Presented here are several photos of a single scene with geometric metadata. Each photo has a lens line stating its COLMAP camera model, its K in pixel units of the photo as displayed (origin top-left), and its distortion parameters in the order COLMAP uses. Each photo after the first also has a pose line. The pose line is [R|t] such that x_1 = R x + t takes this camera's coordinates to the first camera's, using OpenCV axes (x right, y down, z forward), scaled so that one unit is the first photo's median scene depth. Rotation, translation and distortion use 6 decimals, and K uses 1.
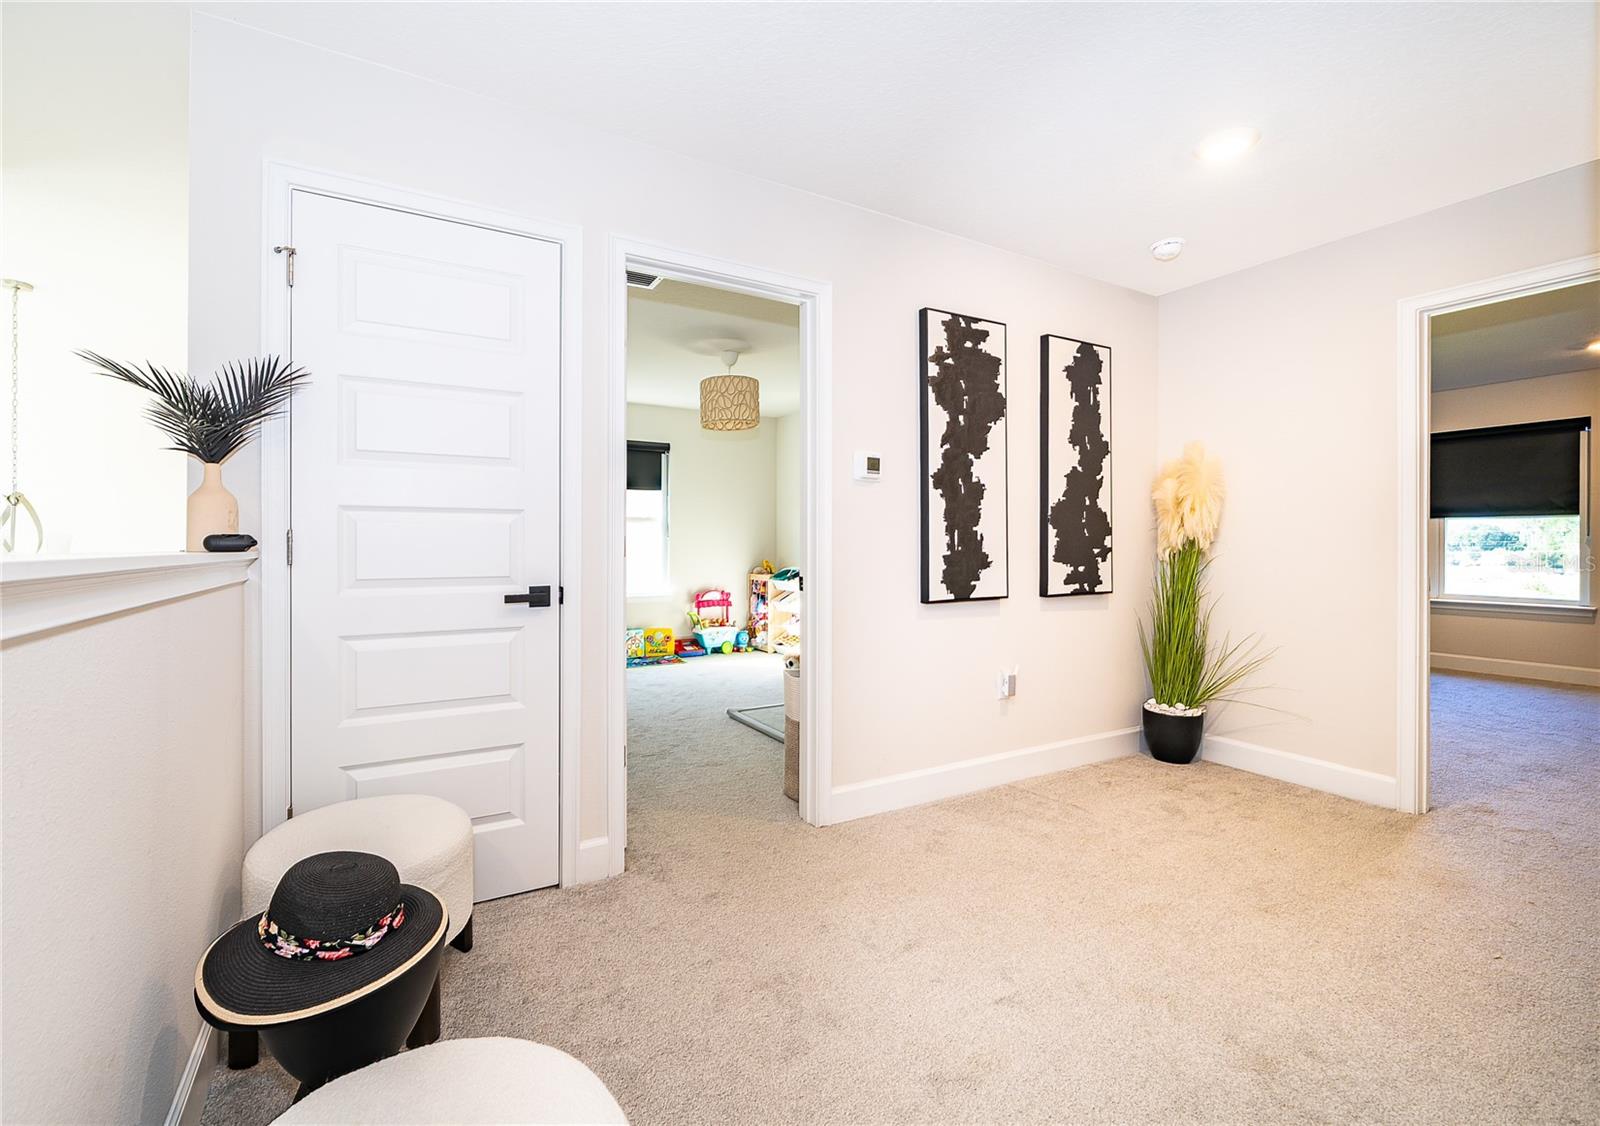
lens RADIAL K [[734.4, 0, 795.9], [0, 734.4, 554.0], [0, 0, 1]] dist [0.000560, -0.000030]
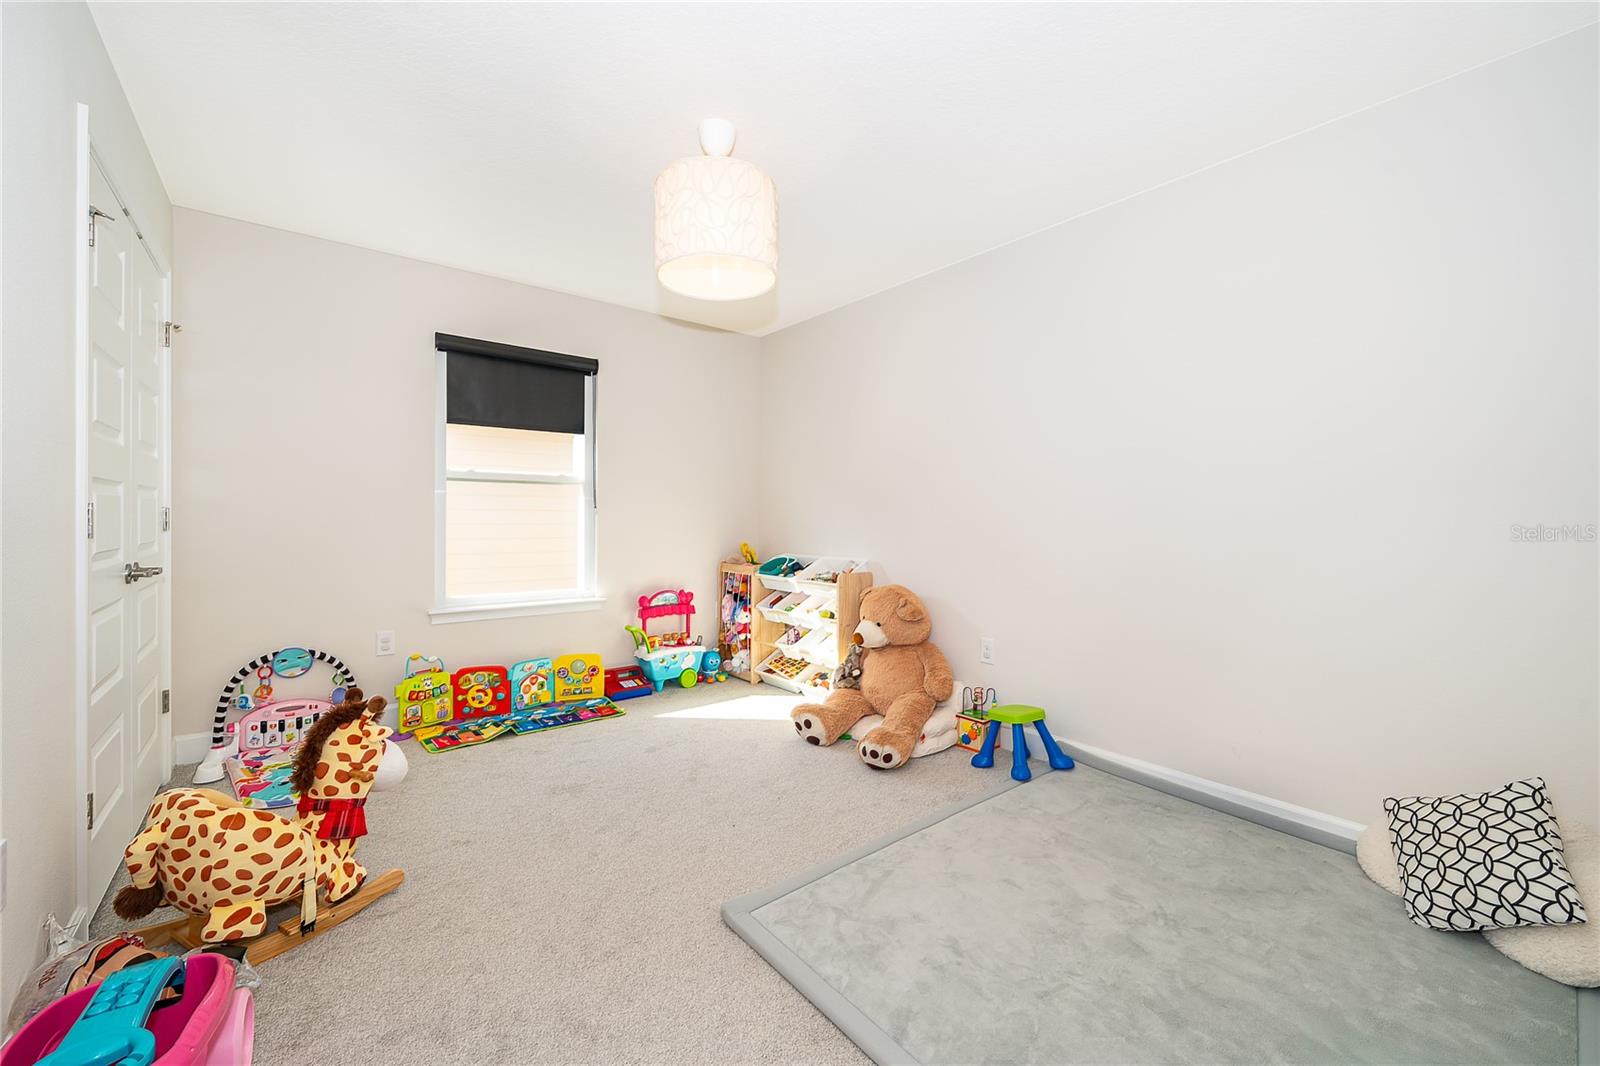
lens RADIAL K [[615.9, 0, 807.1], [0, 615.9, 519.2], [0, 0, 1]] dist [-0.000524, 0.000001]
pose [[0.990428, 0.000933, 0.138027, -0.053367], [-0.000850, 0.999999, -0.000657, -0.011027], [-0.138028, 0.000533, 0.990428, 0.363856]]
